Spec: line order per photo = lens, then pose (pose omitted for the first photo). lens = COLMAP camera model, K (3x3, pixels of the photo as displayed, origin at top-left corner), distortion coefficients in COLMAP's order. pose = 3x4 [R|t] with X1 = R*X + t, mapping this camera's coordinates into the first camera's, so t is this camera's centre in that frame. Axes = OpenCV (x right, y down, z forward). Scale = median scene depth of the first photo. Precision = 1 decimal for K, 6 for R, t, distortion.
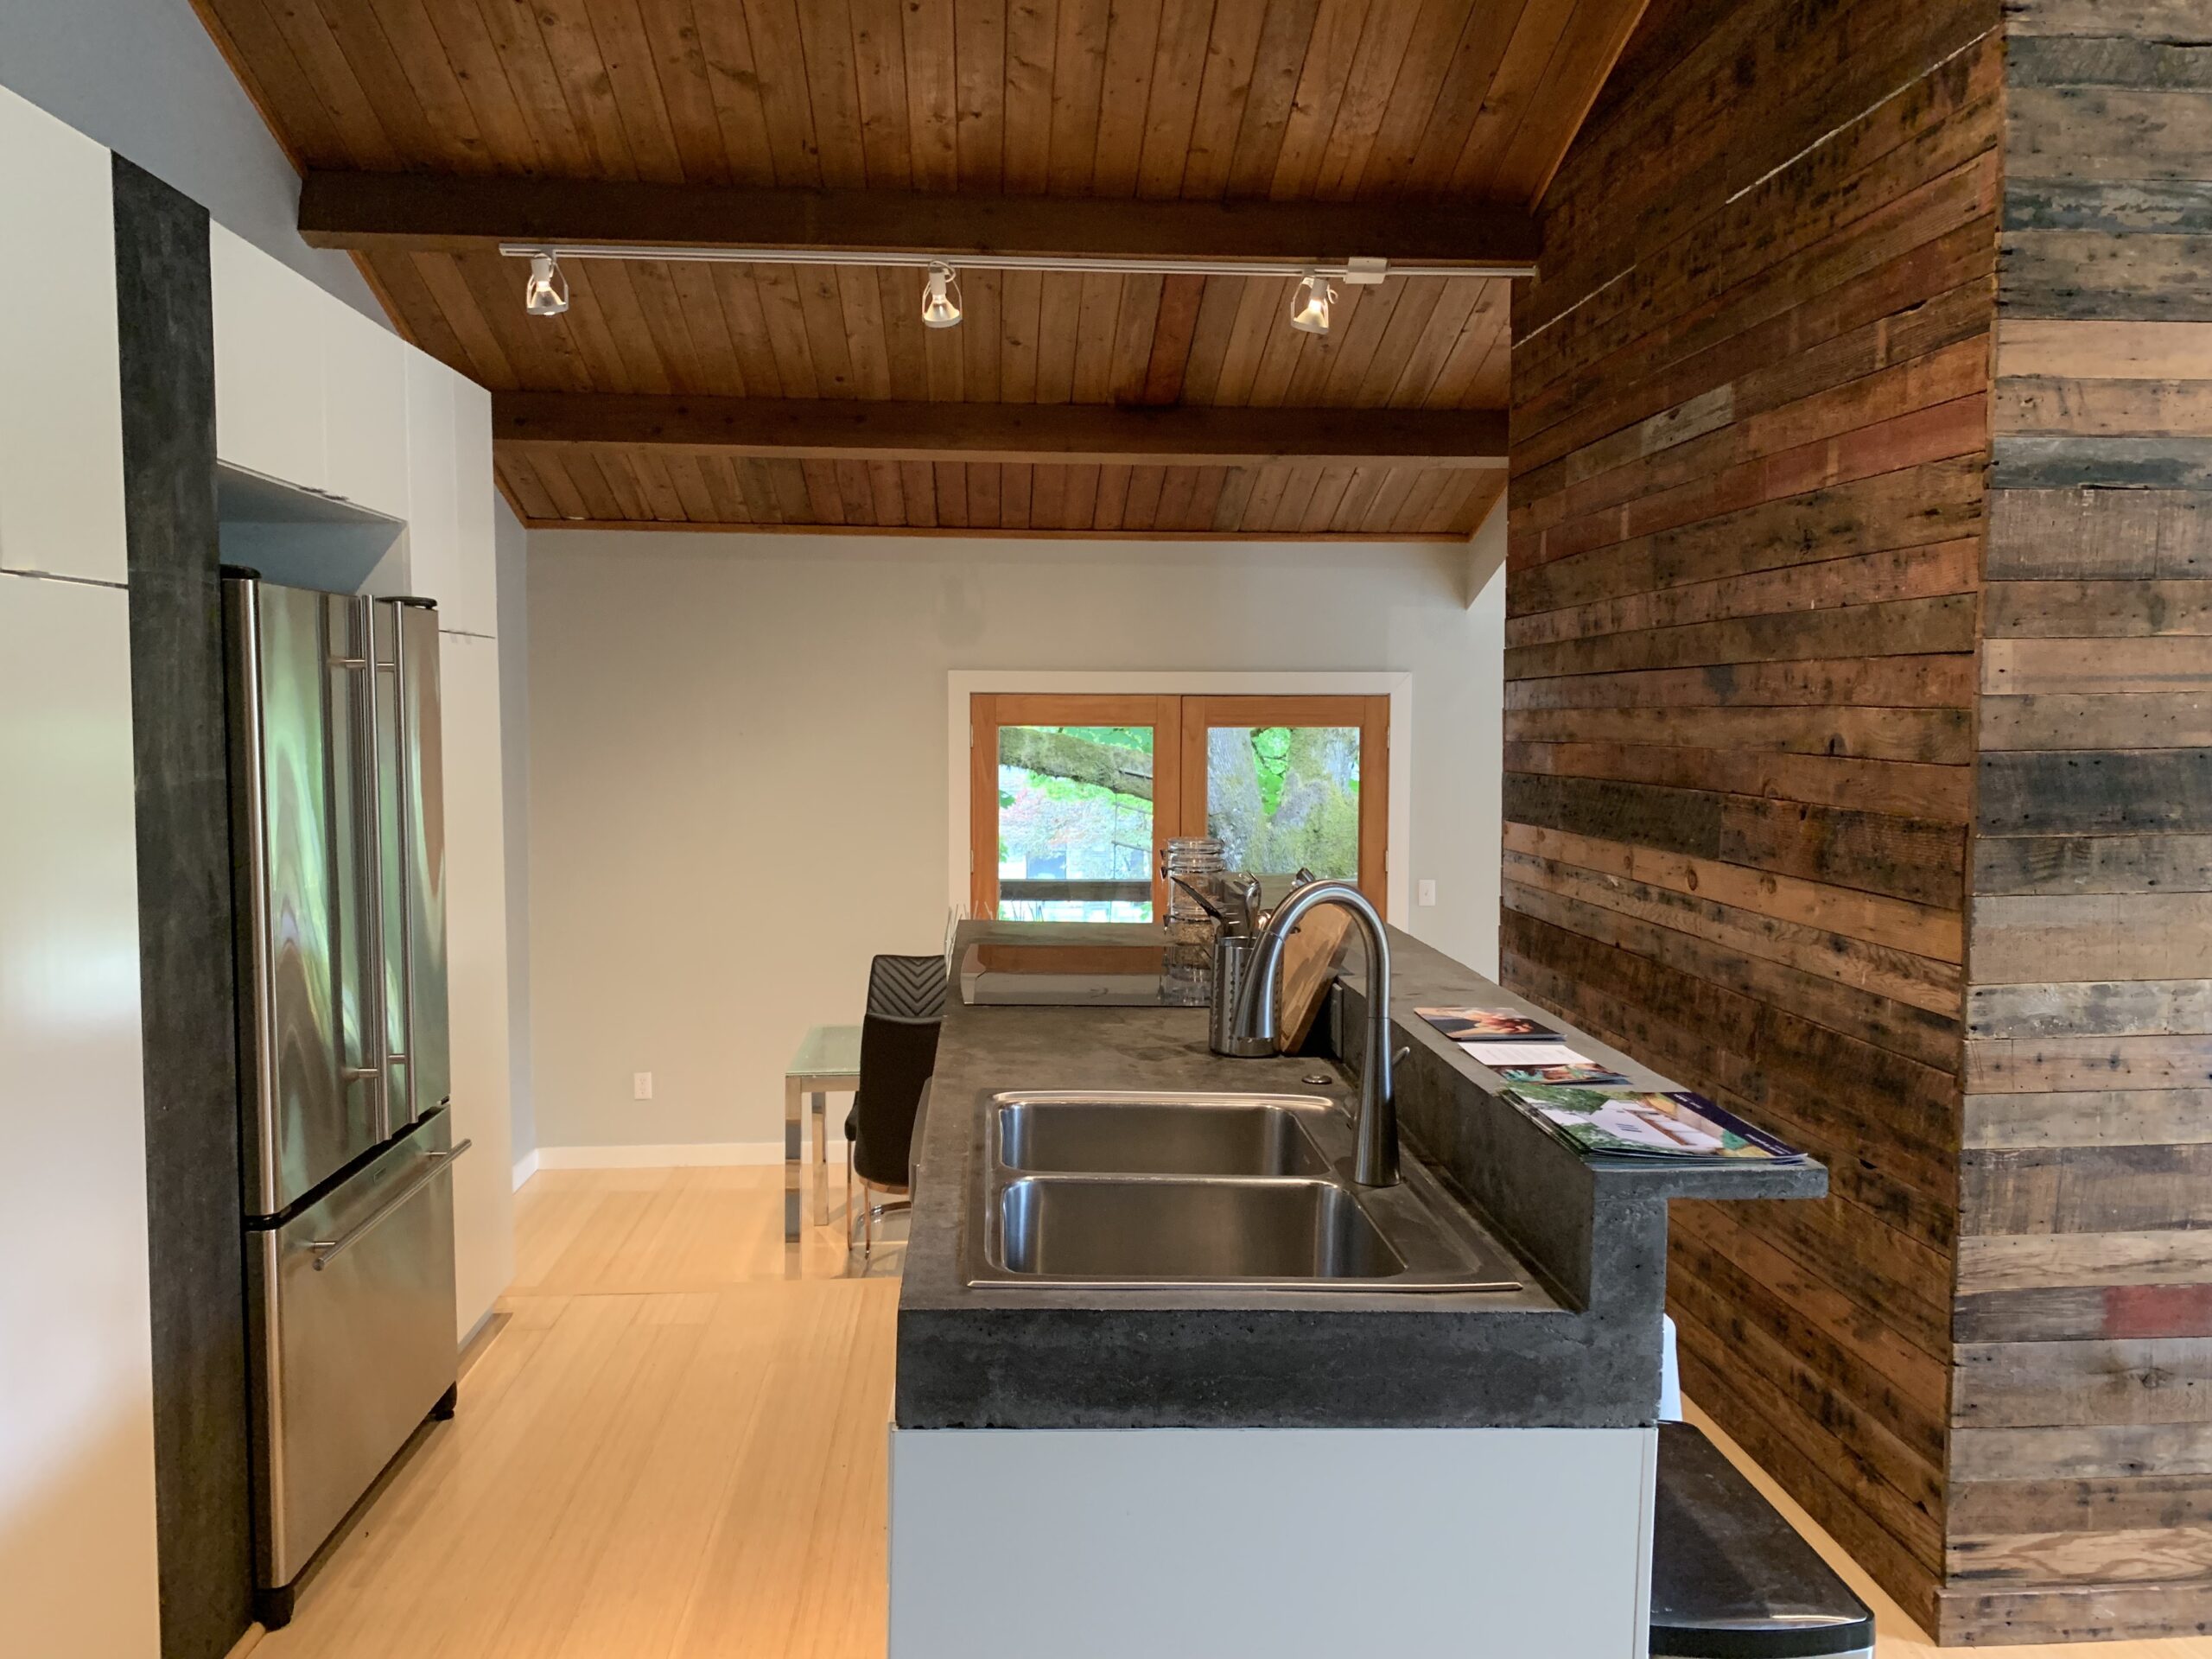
lens RADIAL K [[1680.1, 0, 1101.8], [0, 1680.1, 807.9], [0, 0, 1]] dist [0.009703, -0.001065]
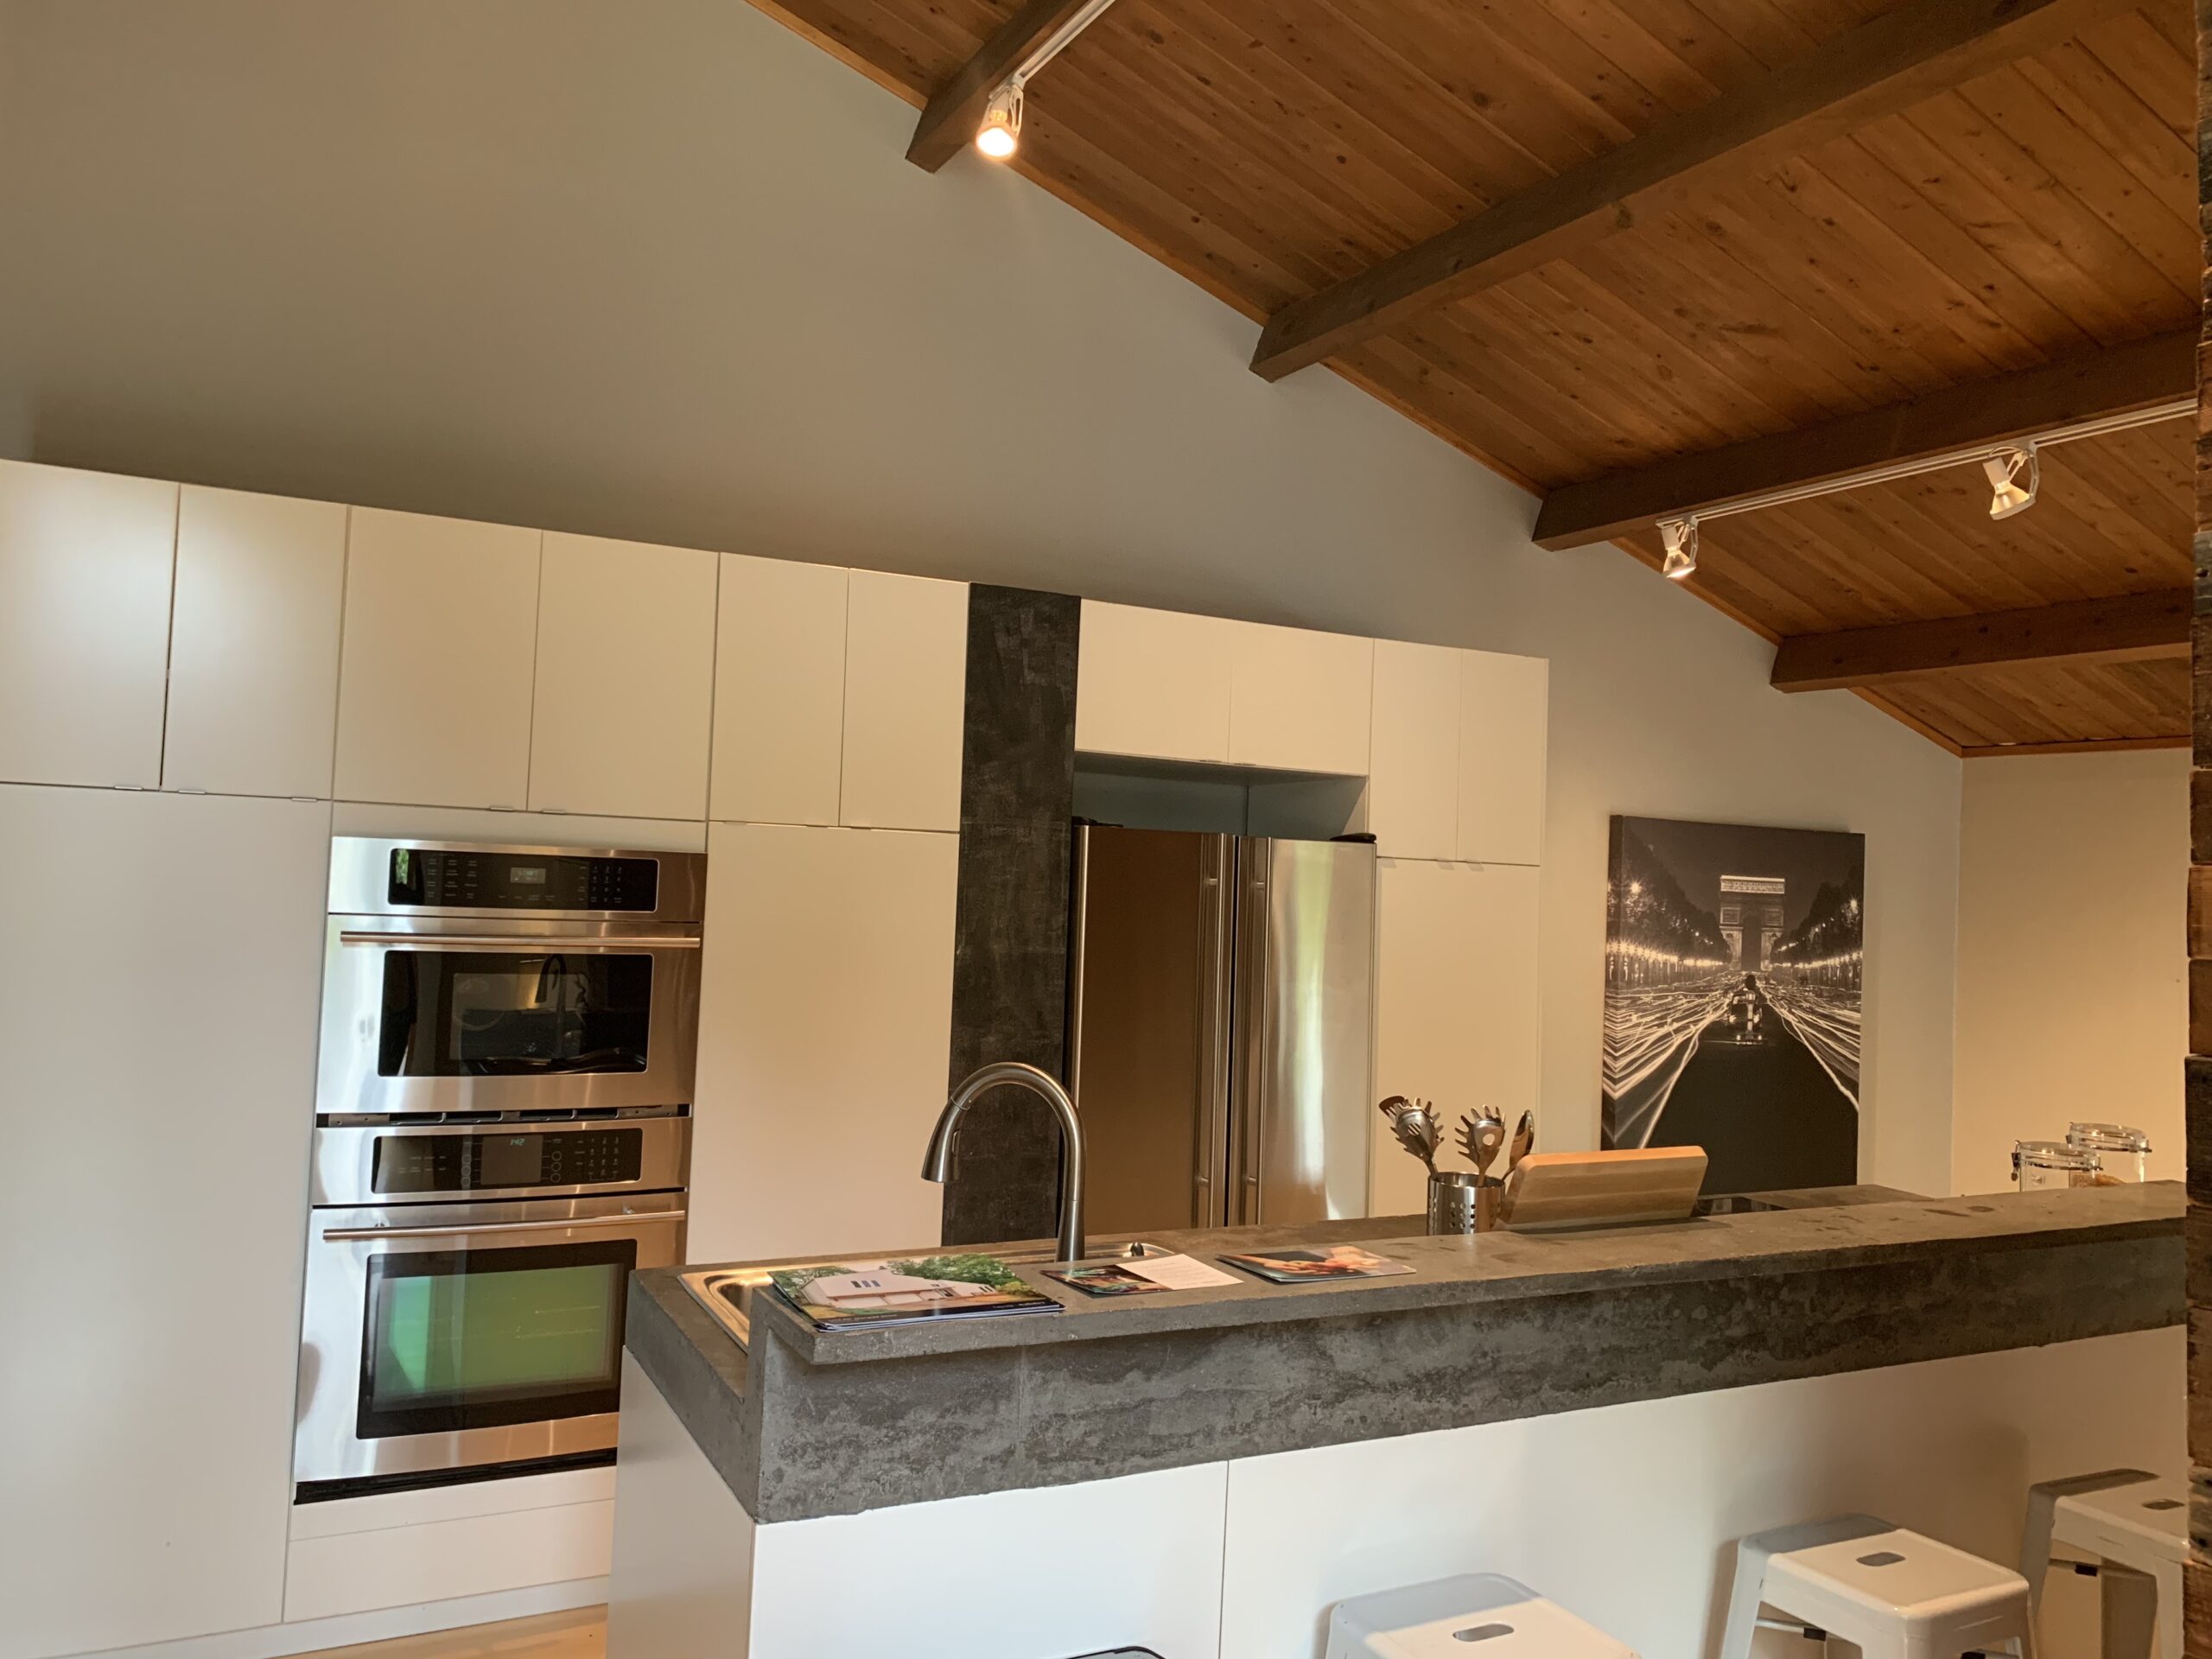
lens RADIAL K [[1680.1, 0, 1098.5], [0, 1680.1, 837.2], [0, 0, 1]] dist [0.009703, -0.001065]
pose [[0.393135, -0.012820, -0.919391, 0.572509], [-0.098352, 0.993580, -0.055910, -0.025245], [0.914206, 0.112404, 0.389350, 0.259249]]
